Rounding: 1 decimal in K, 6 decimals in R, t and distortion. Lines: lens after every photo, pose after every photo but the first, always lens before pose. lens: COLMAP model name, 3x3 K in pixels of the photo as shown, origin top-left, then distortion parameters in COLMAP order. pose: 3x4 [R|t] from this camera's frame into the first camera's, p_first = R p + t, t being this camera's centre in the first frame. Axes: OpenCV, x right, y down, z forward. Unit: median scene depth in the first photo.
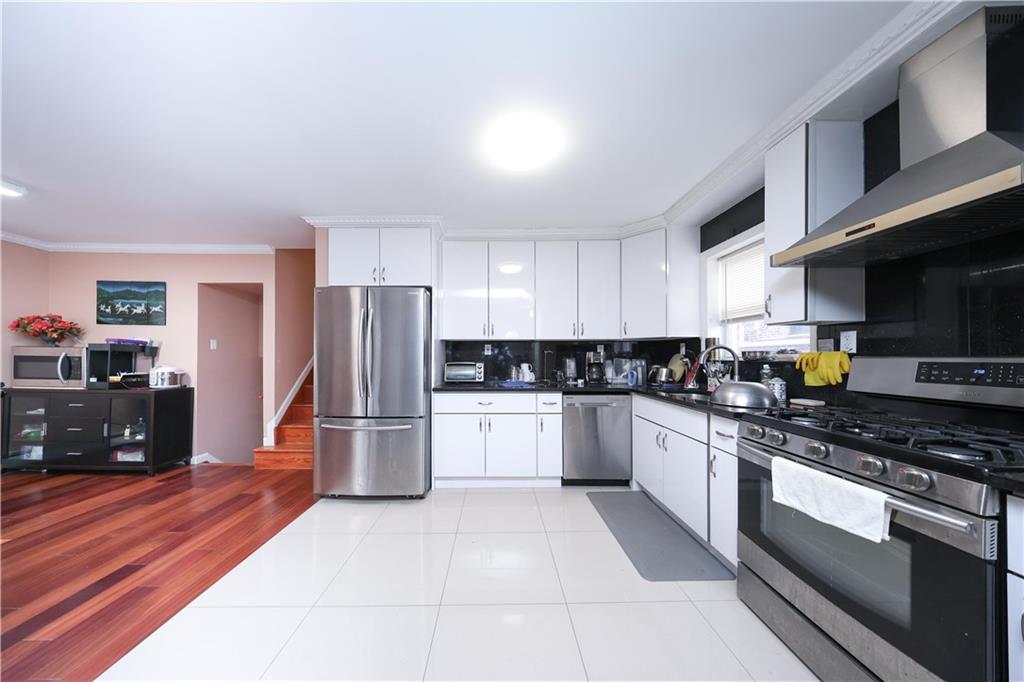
lens RADIAL K [[304.5, 0, 497.0], [0, 304.5, 357.7], [0, 0, 1]] dist [0.000073, 0.000004]
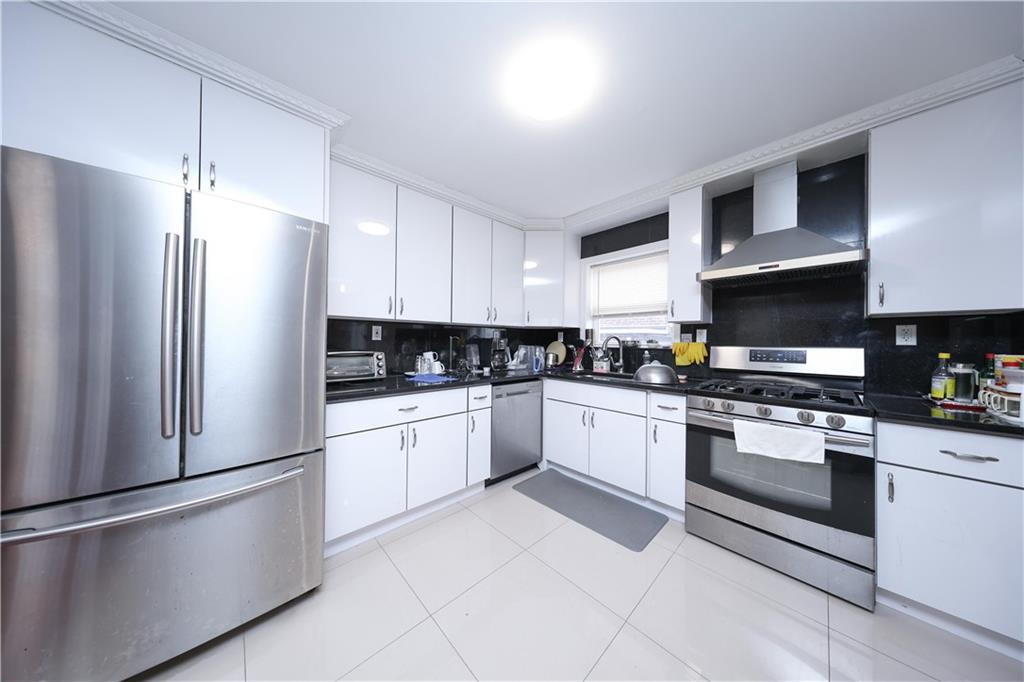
lens RADIAL K [[295.4, 0, 512.0], [0, 295.4, 341.0], [0, 0, 1]] dist [0.000207, 0.000059]
pose [[0.729194, 0.008362, 0.684256, -0.344532], [-0.007692, 0.999962, -0.004023, -0.008272], [-0.684264, -0.002330, 0.729231, 0.331446]]
